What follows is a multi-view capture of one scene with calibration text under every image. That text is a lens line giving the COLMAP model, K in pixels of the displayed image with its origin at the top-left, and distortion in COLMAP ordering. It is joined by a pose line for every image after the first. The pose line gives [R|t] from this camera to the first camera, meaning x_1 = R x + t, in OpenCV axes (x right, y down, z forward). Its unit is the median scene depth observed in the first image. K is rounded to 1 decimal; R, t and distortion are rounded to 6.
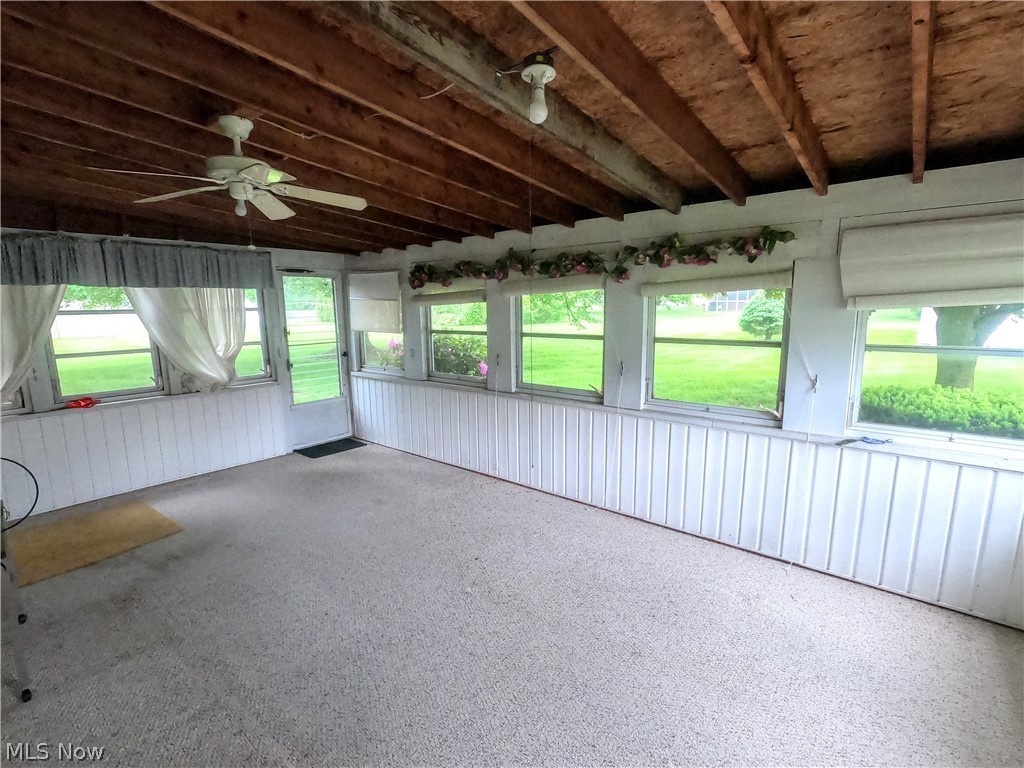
lens RADIAL K [[487.1, 0, 510.0], [0, 487.1, 388.7], [0, 0, 1]] dist [0.000042, -0.000077]
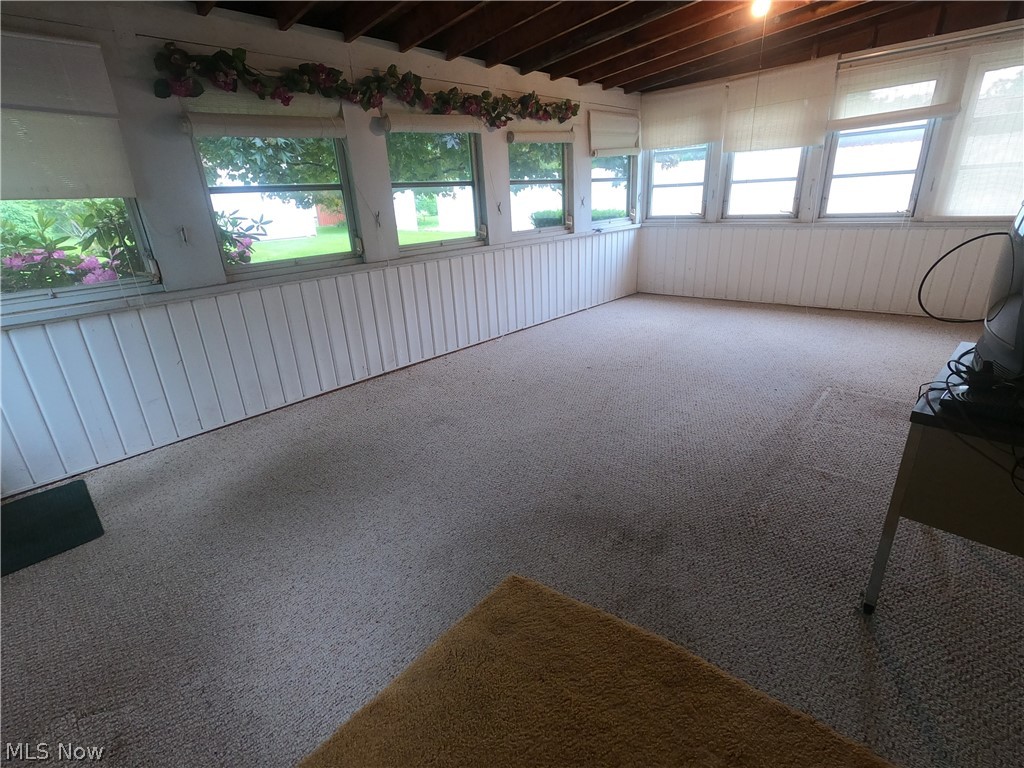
lens RADIAL K [[488.6, 0, 512.0], [0, 488.6, 384.0], [0, 0, 1]] dist [0.002742, 0.000648]
pose [[0.066652, -0.346619, 0.935635, -0.975569], [0.223875, 0.919007, 0.324511, -0.026445], [-0.972336, 0.187836, 0.138852, 0.847071]]
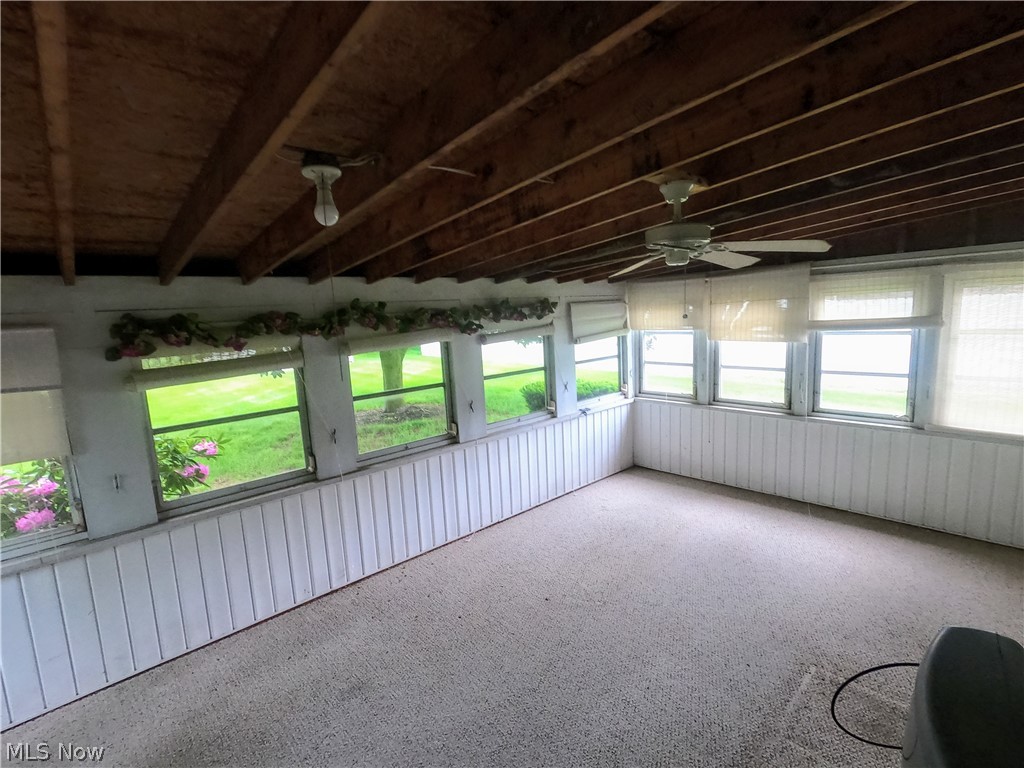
lens RADIAL K [[487.1, 0, 510.0], [0, 487.1, 388.7], [0, 0, 1]] dist [0.000042, -0.000077]
pose [[0.149704, -0.142842, 0.978358, -0.859714], [0.223416, 0.968804, 0.107261, -0.179829], [-0.963158, 0.202523, 0.176947, 0.662925]]
